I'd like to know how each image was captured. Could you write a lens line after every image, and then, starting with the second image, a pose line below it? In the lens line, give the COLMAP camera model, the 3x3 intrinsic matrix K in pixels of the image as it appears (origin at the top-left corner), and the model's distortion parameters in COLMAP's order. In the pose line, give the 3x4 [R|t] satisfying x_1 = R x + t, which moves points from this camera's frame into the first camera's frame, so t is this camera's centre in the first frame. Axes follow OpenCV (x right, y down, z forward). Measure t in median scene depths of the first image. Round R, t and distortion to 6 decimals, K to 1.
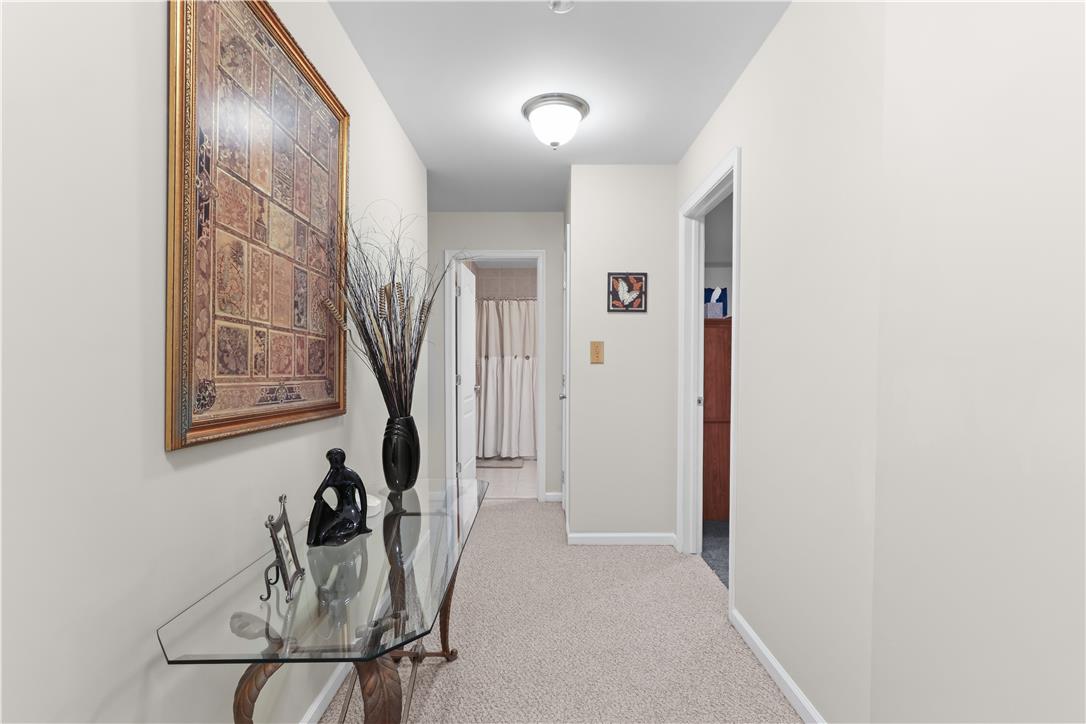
lens RADIAL K [[499.3, 0, 542.5], [0, 499.3, 365.5], [0, 0, 1]] dist [0.001551, 0.000162]
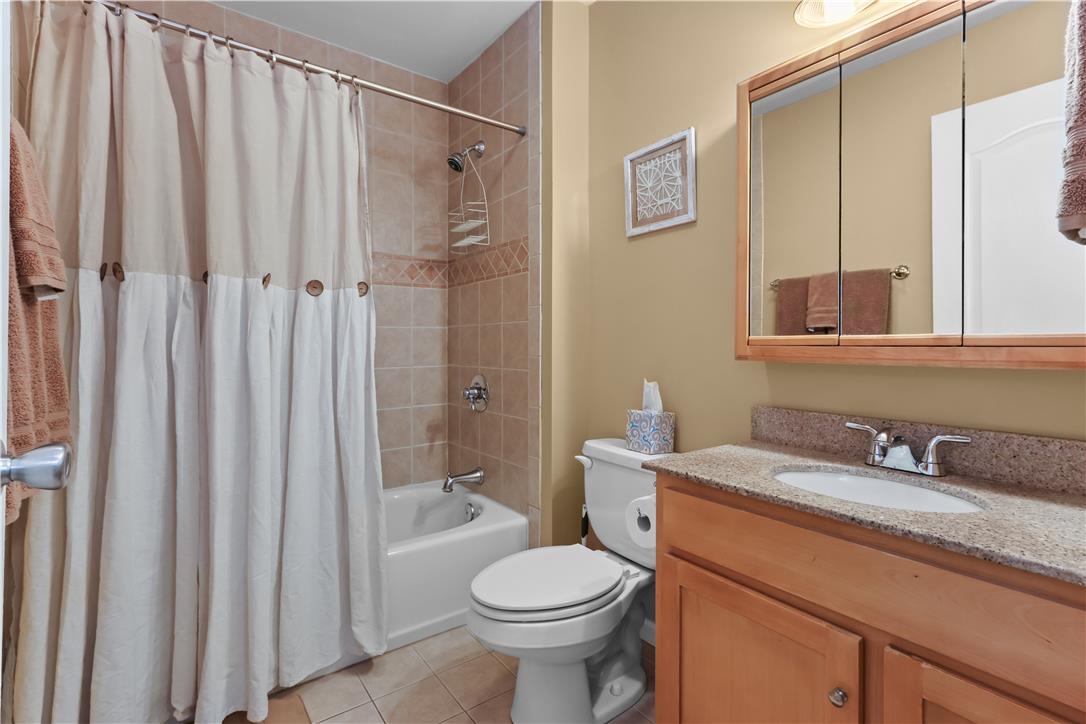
lens RADIAL K [[499.3, 0, 552.1], [0, 499.3, 341.1], [0, 0, 1]] dist [0.001551, 0.000162]
pose [[0.818794, 0.005723, 0.574059, -0.079210], [-0.004442, 0.999984, -0.003634, 0.013218], [-0.574070, 0.000425, 0.818806, 0.708980]]
